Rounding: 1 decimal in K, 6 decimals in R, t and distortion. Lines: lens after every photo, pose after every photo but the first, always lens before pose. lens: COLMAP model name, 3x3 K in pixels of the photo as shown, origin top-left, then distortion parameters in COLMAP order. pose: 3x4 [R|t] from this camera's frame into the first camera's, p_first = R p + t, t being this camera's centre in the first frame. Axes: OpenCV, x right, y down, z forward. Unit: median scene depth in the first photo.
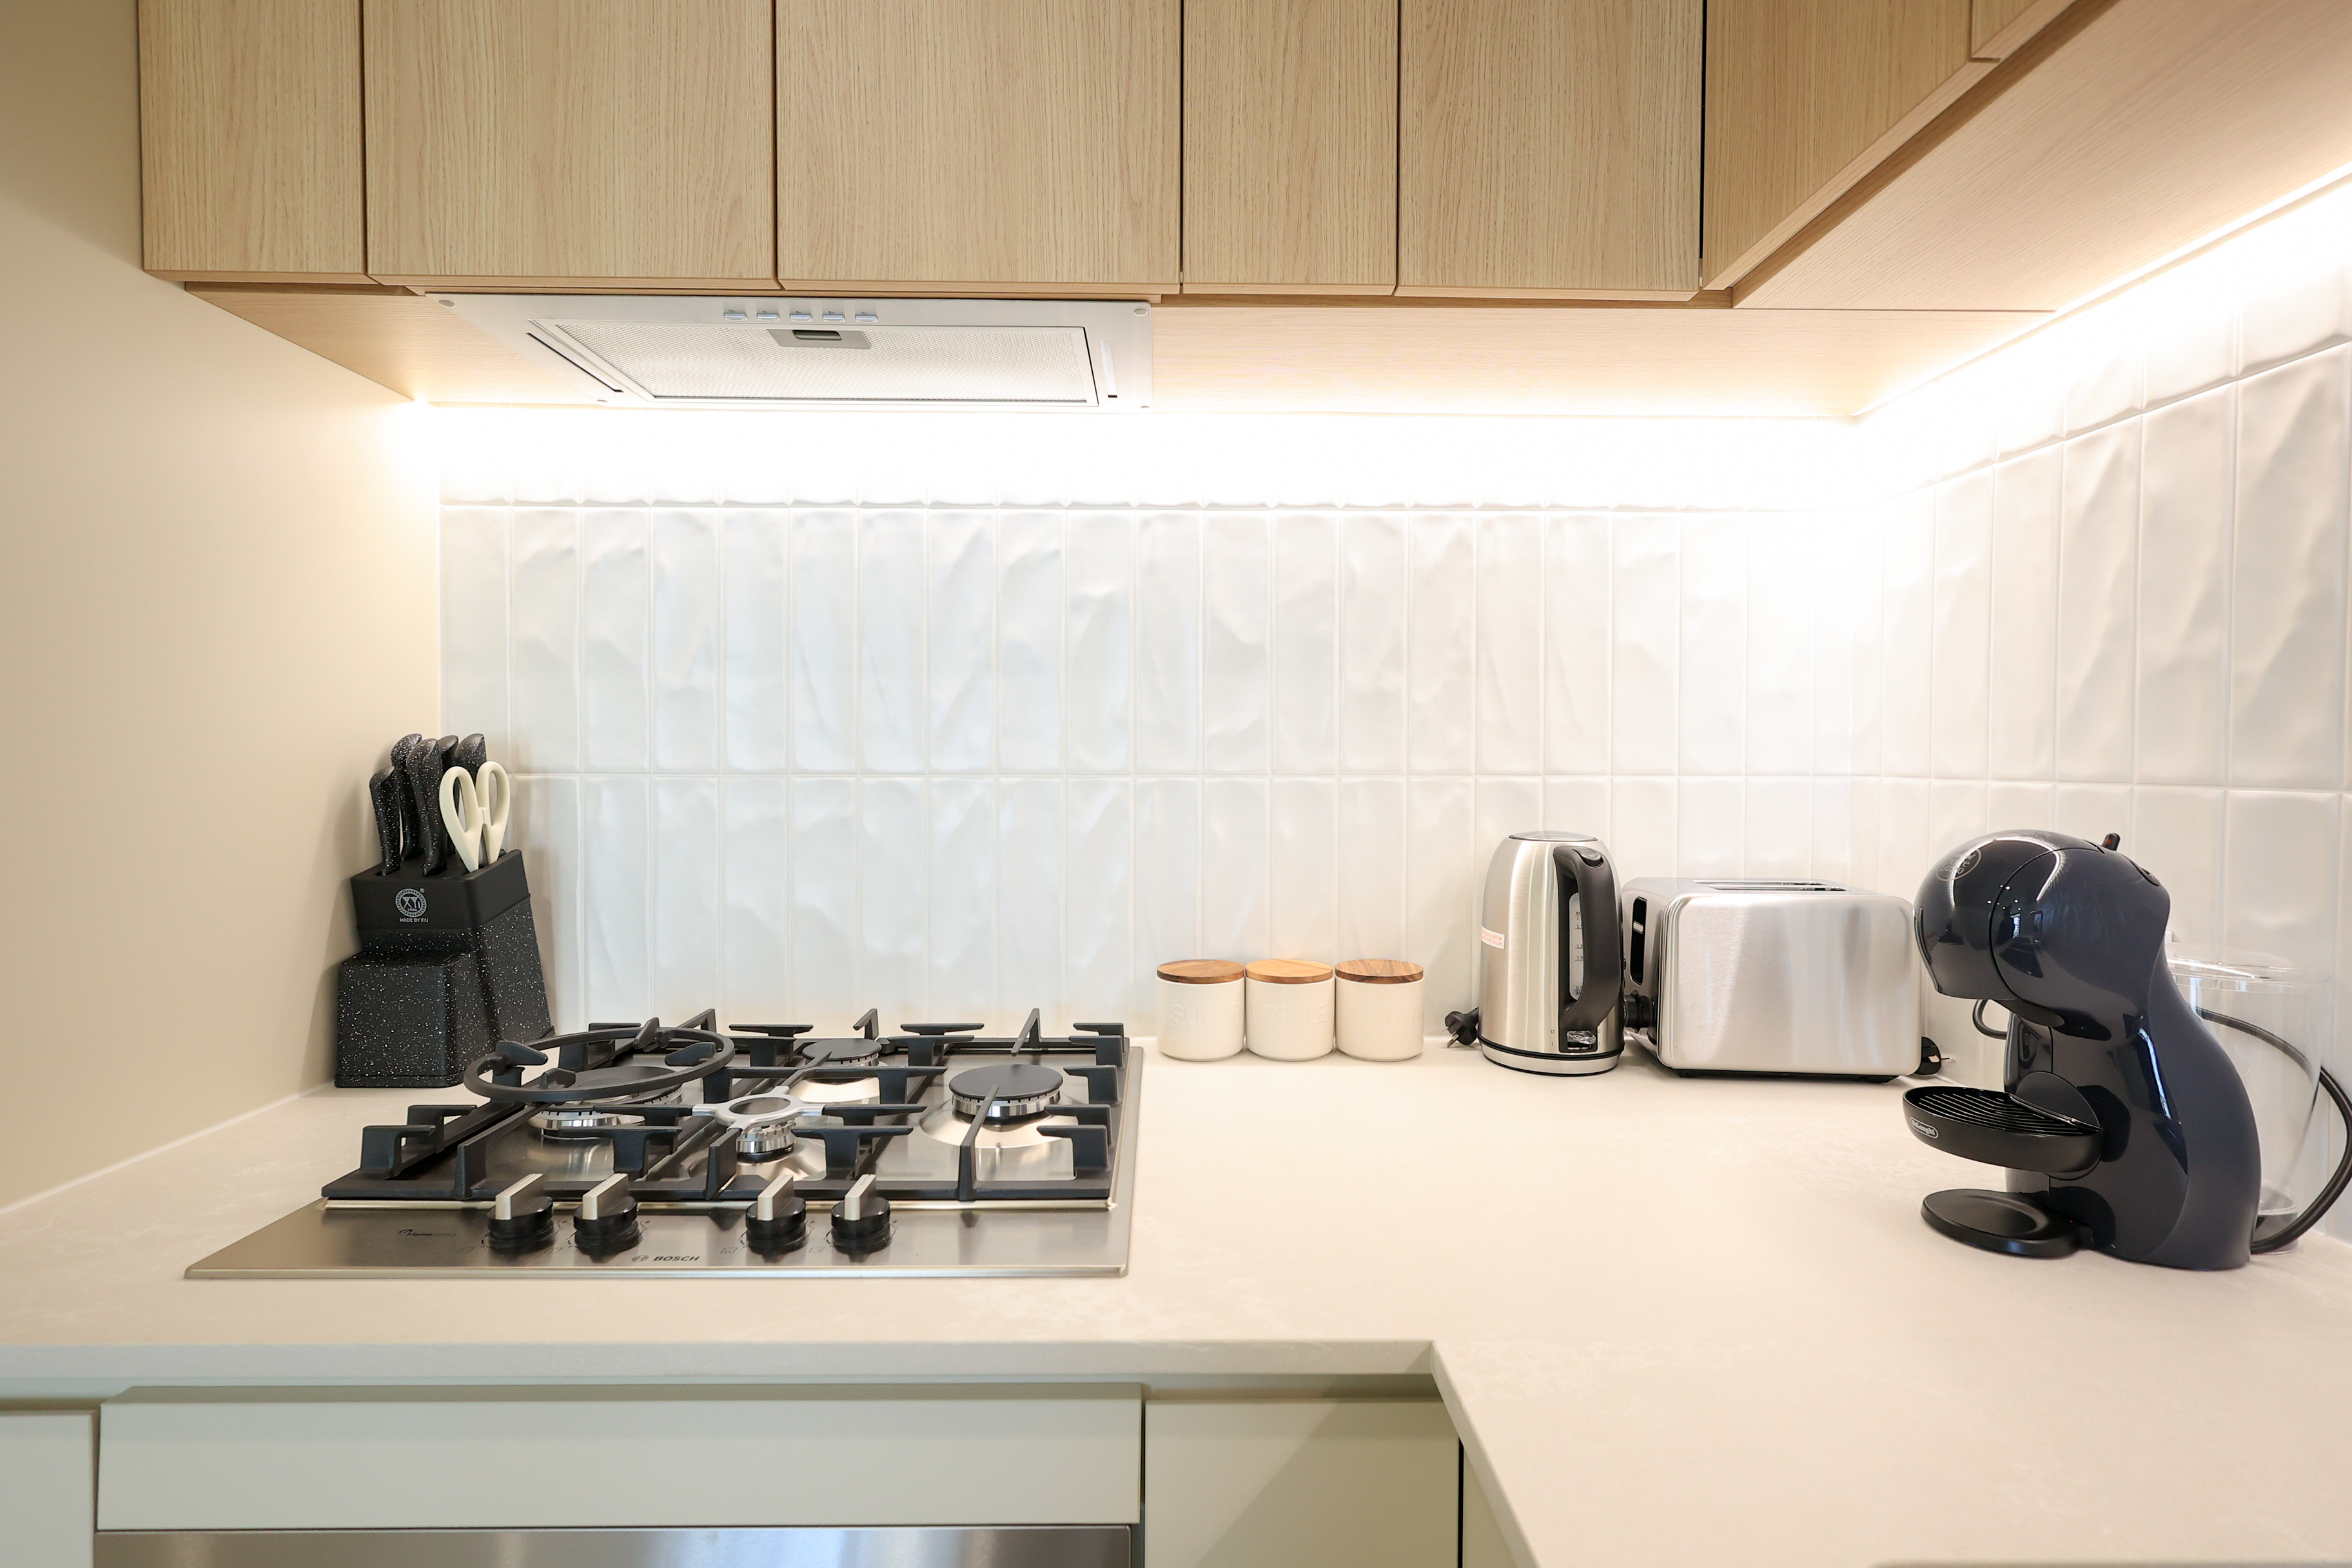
lens RADIAL K [[1088.1, 0, 1187.5], [0, 1088.1, 782.0], [0, 0, 1]] dist [-0.000254, 0.001379]
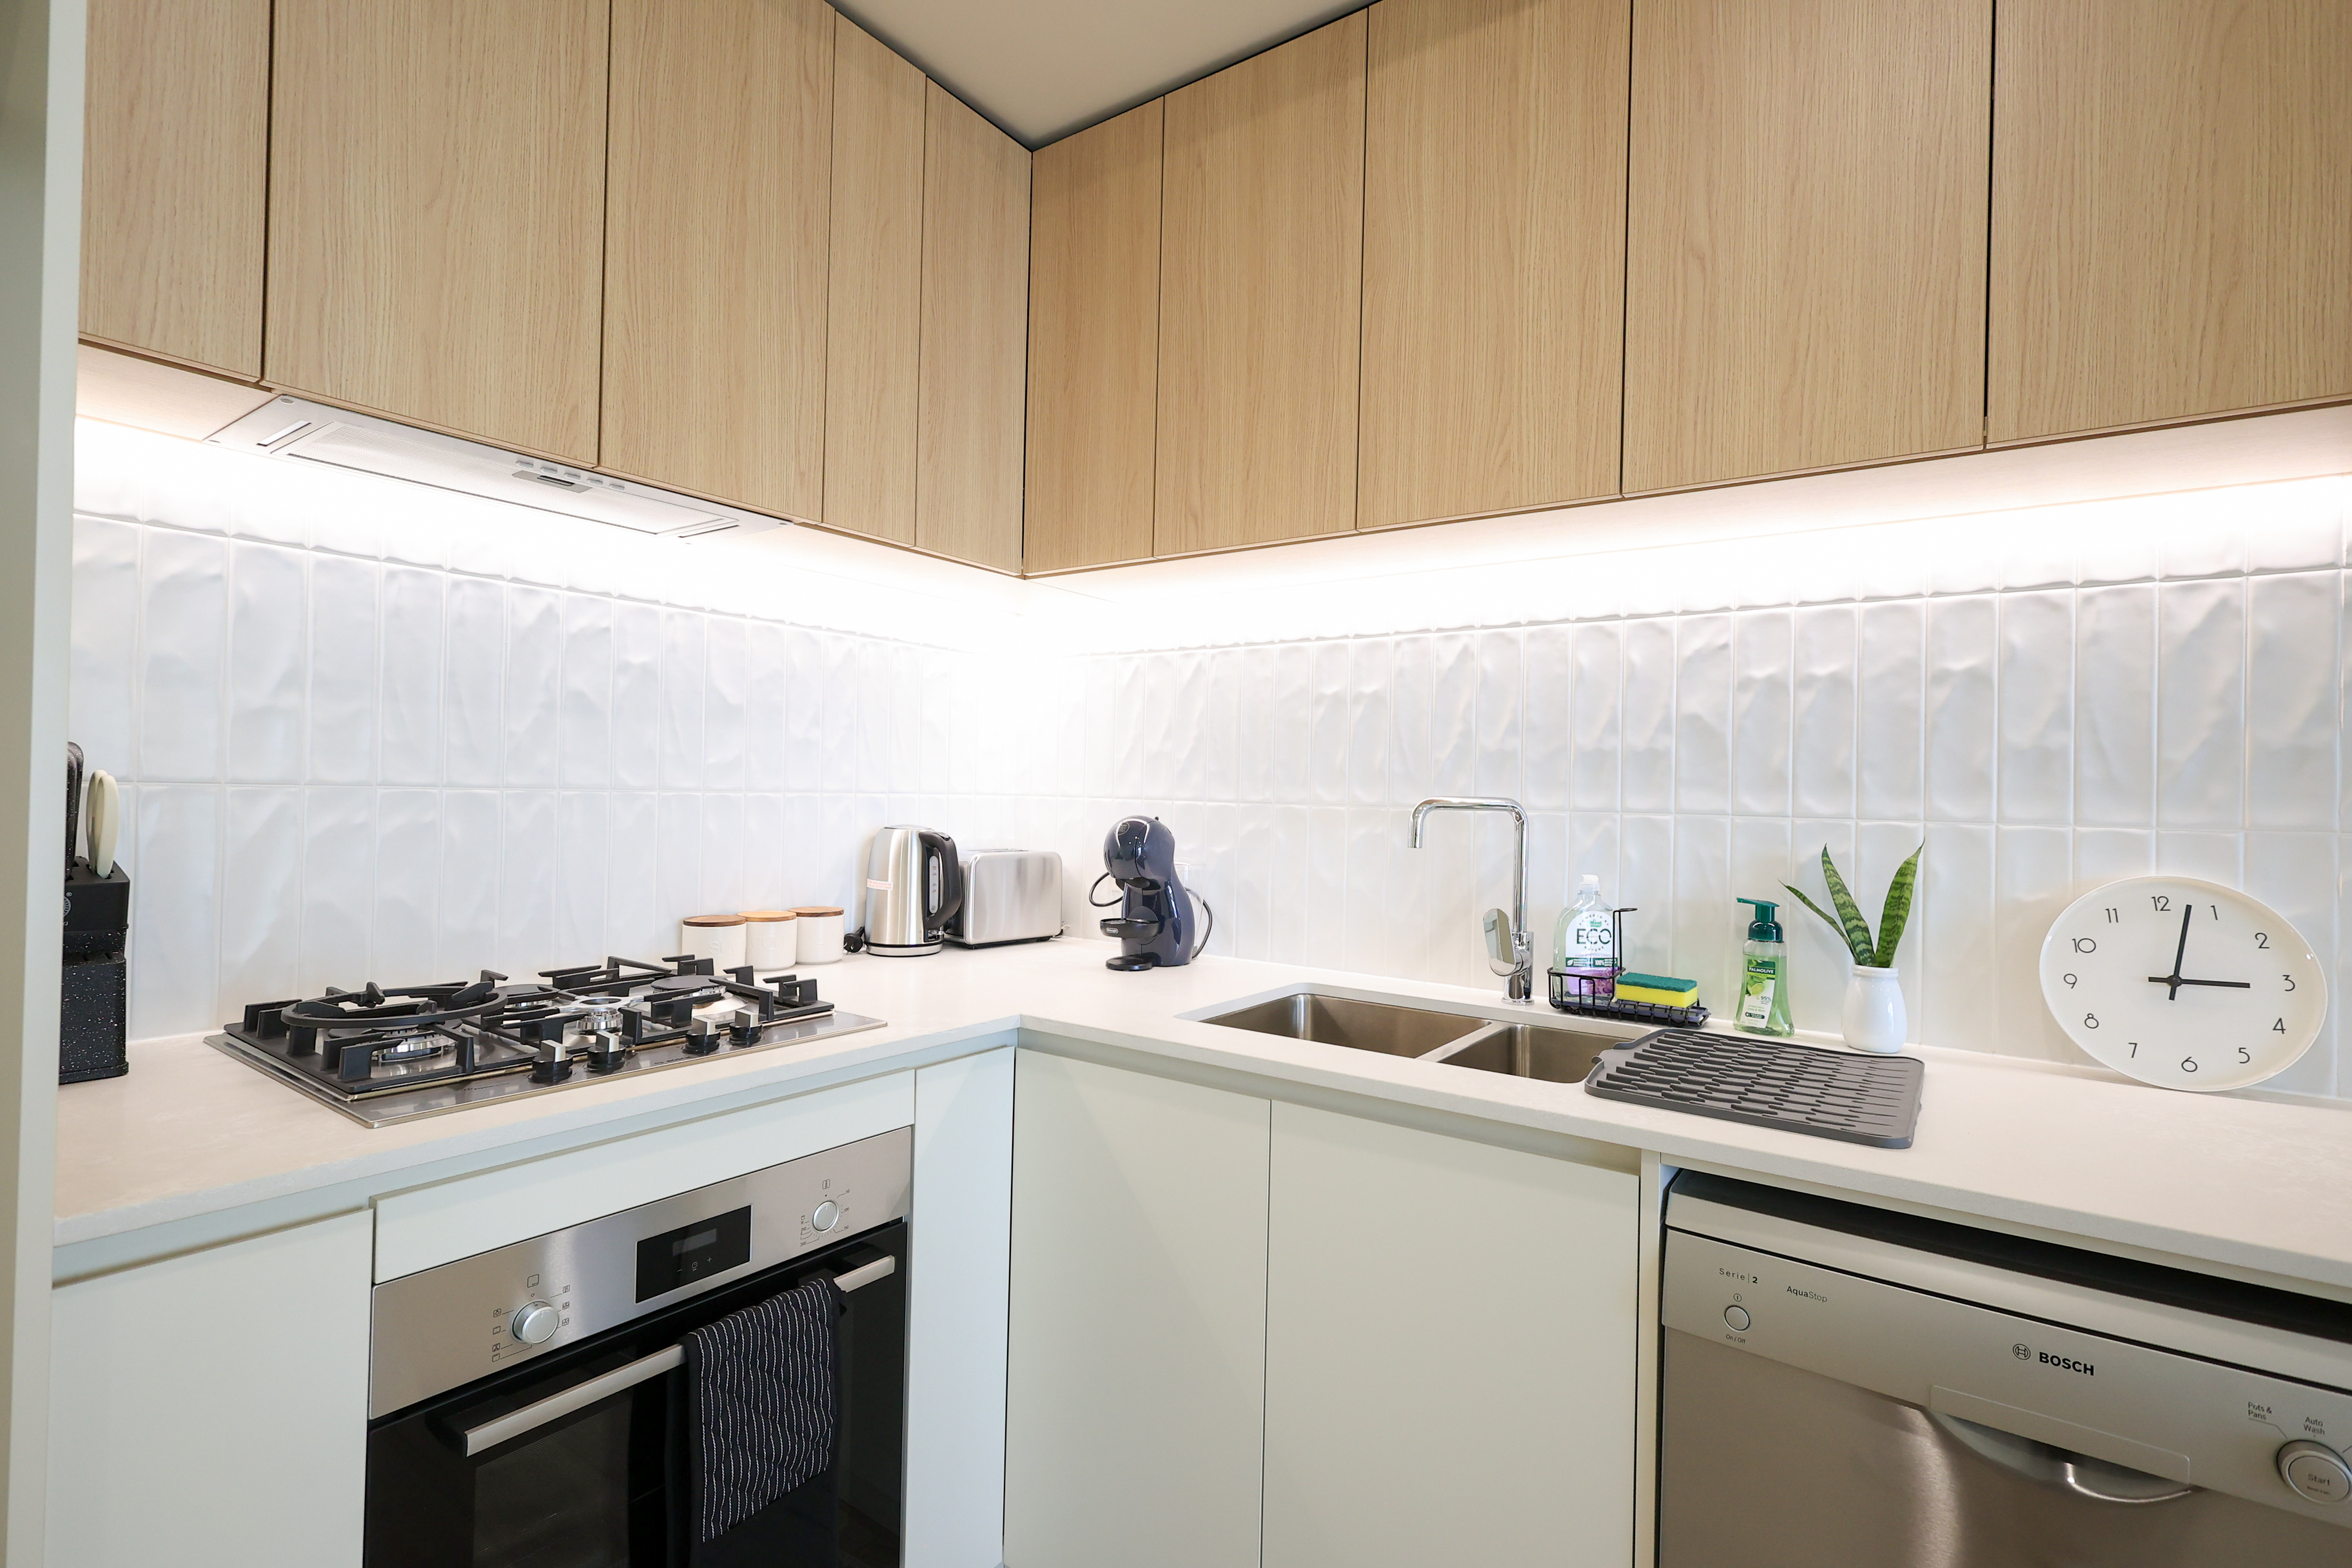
lens RADIAL K [[1088.1, 0, 1179.9], [0, 1088.1, 787.0], [0, 0, 1]] dist [-0.000254, 0.001379]
pose [[0.592819, 0.014634, 0.805203, -0.914888], [-0.006308, 0.999889, -0.013528, 0.005447], [-0.805311, 0.002940, 0.592845, -0.463809]]
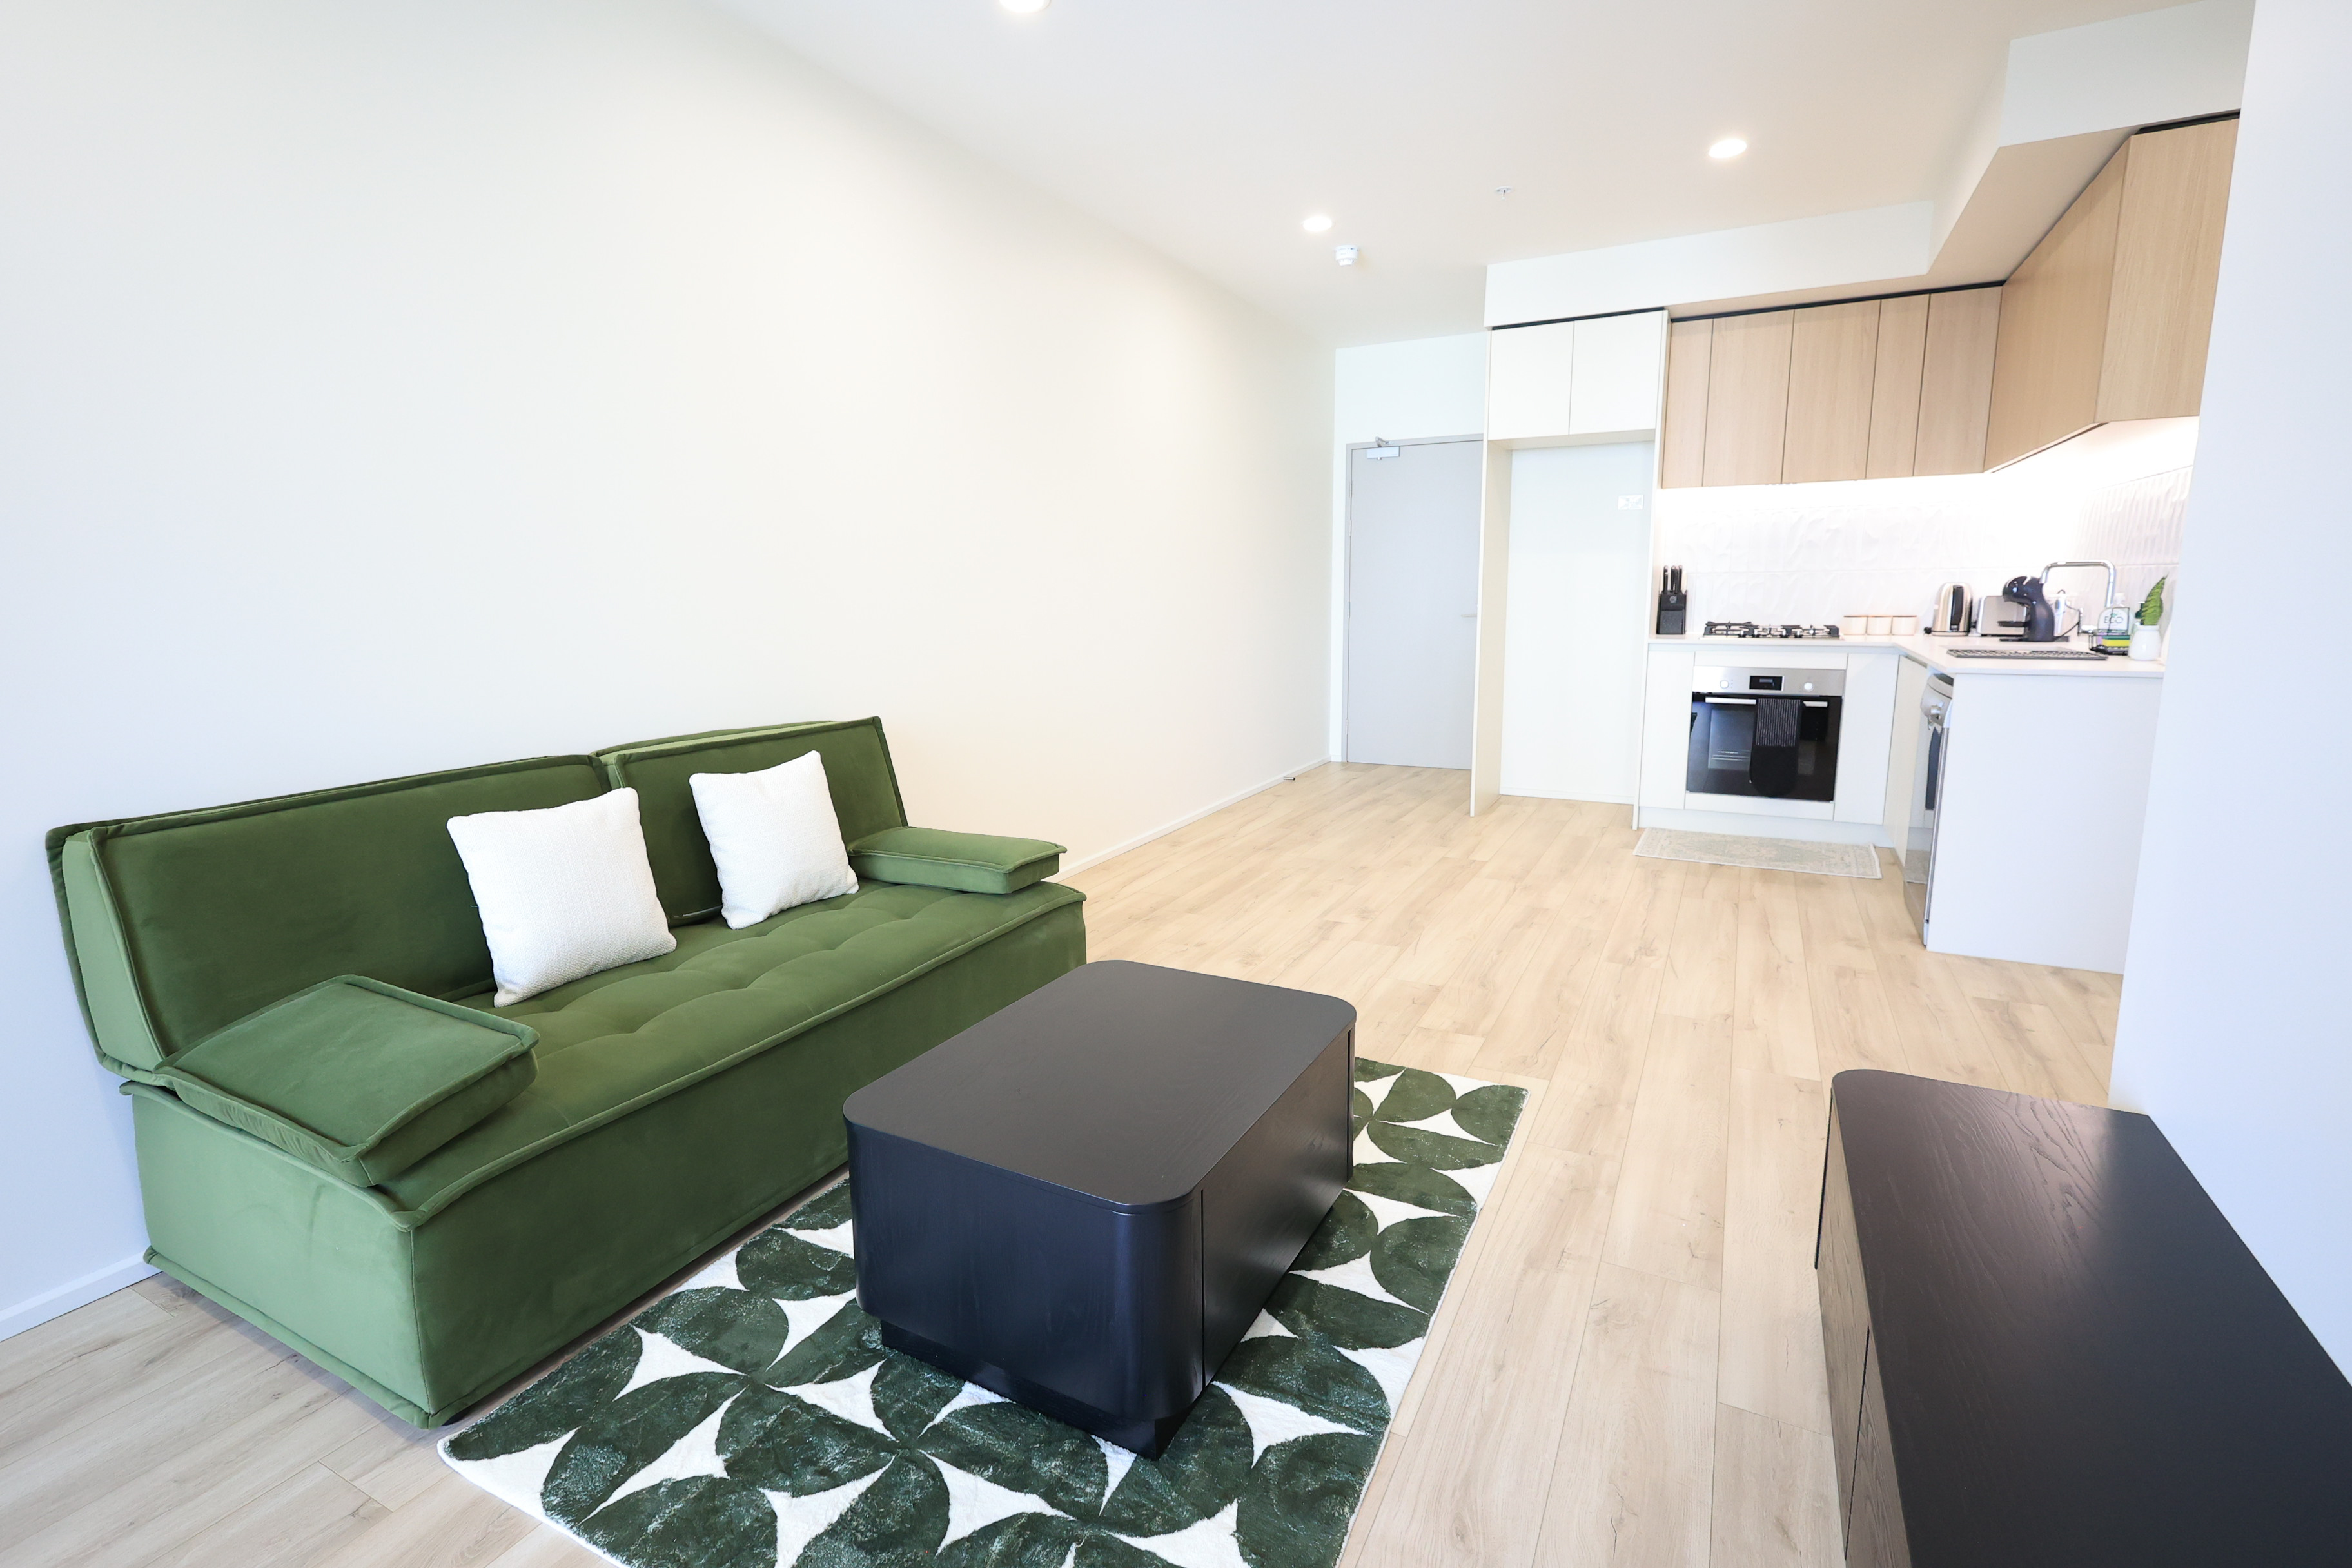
lens RADIAL K [[1088.1, 0, 1177.7], [0, 1088.1, 771.3], [0, 0, 1]] dist [-0.000254, 0.001379]
pose [[0.877944, 0.067186, -0.474025, -0.289632], [0.005235, 0.988698, 0.149828, 0.133748], [0.478734, -0.134022, 0.867670, -4.607327]]
